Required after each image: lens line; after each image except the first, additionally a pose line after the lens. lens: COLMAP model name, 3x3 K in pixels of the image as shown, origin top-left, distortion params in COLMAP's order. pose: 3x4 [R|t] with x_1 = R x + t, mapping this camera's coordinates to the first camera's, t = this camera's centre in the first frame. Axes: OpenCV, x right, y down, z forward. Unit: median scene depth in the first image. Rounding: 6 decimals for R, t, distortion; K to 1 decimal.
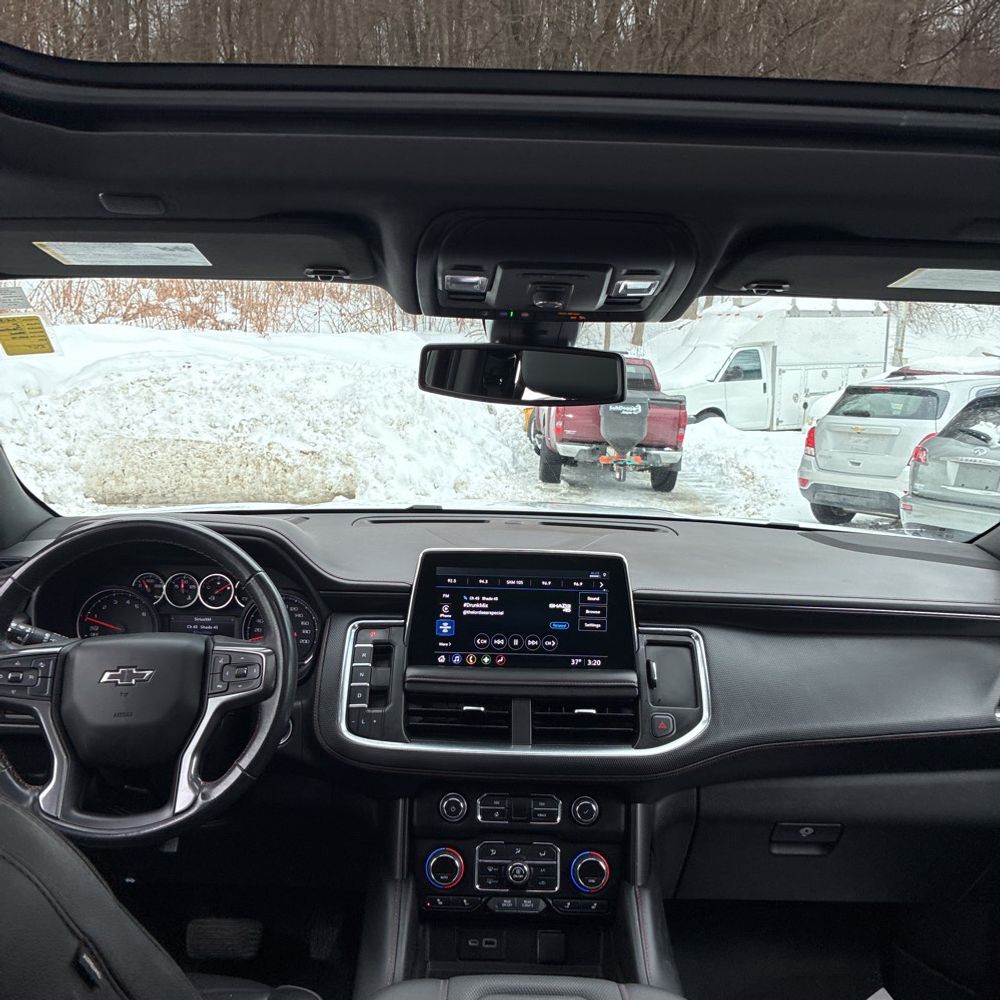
lens RADIAL K [[1023.0, 0, 499.4], [0, 1023.0, 487.0], [0, 0, 1]] dist [0.022698, -0.012066]
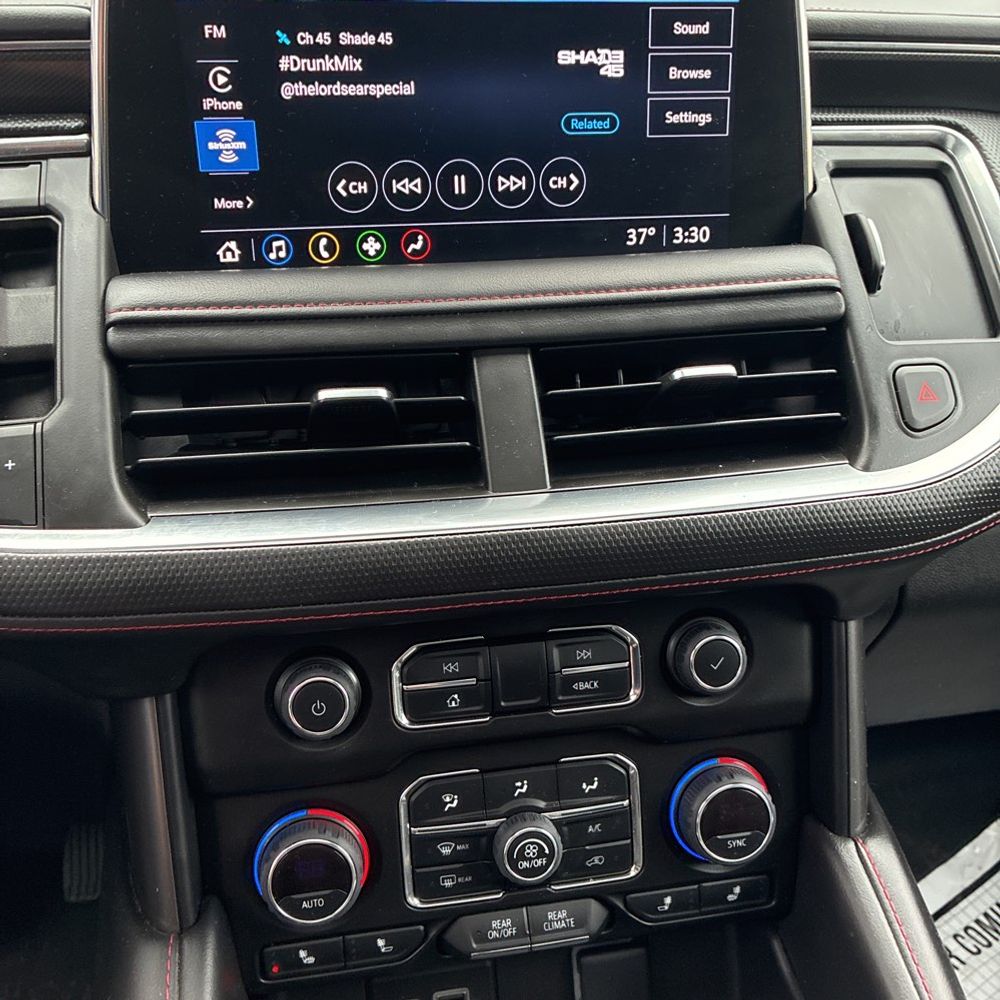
lens RADIAL K [[1002.2, 0, 500.0], [0, 1002.2, 500.0], [0, 0, 1]] dist [0.028890, -0.014353]
pose [[0.981273, -0.099939, 0.164670, -0.033144], [0.049023, 0.956298, 0.288254, 0.155706], [-0.186282, -0.274783, 0.943289, 0.672689]]
